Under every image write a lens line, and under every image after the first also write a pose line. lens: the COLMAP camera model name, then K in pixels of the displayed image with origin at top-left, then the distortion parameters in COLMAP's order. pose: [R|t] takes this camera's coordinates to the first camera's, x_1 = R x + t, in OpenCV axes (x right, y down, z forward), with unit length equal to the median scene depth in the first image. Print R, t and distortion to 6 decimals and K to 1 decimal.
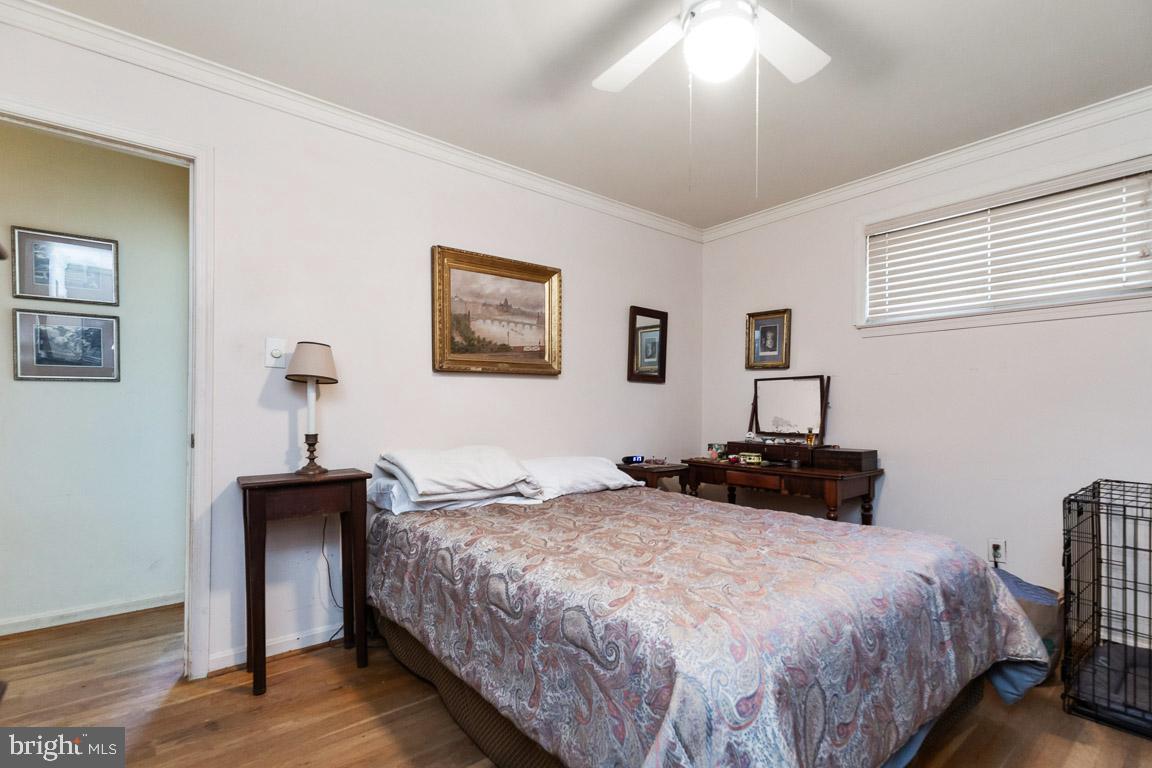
lens RADIAL K [[521.1, 0, 577.2], [0, 521.1, 377.9], [0, 0, 1]] dist [0.002730, -0.000016]
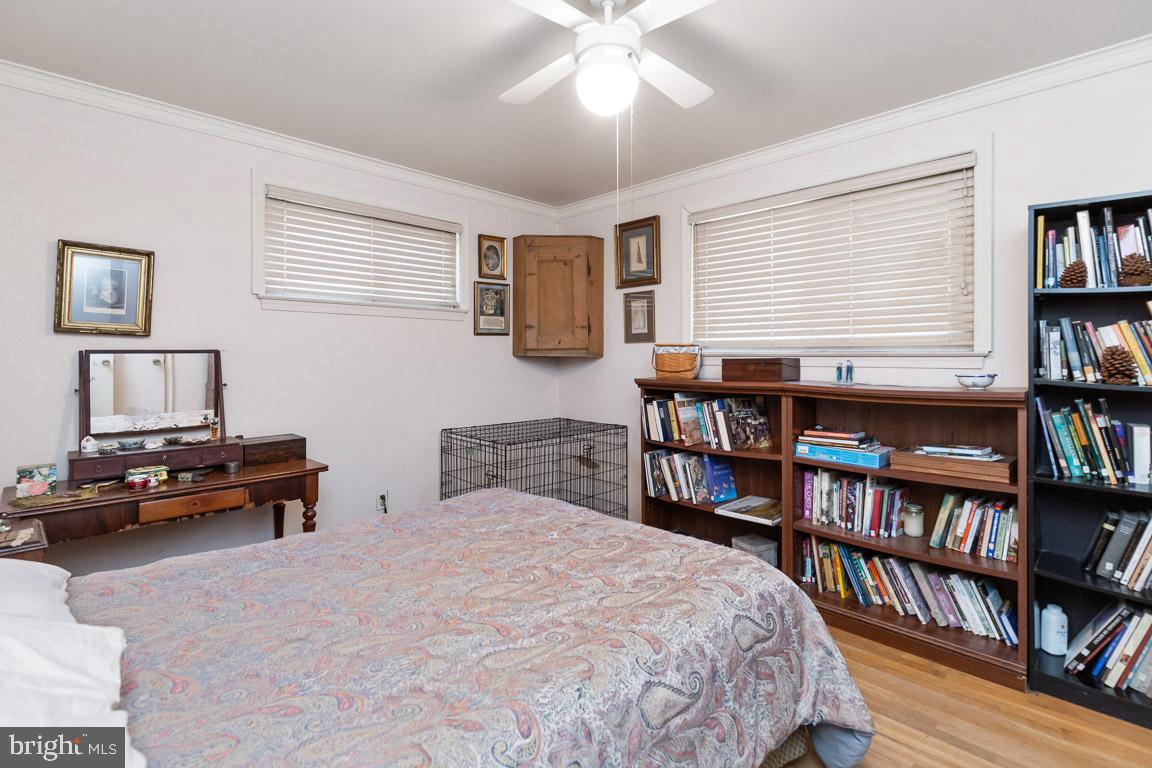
lens RADIAL K [[527.4, 0, 573.8], [0, 527.4, 358.7], [0, 0, 1]] dist [-0.000249, -0.000171]
pose [[-0.083893, -0.004317, 0.996465, -0.387631], [-0.049537, 0.998772, 0.000156, -0.020105], [-0.995243, -0.049349, -0.084004, 0.553633]]
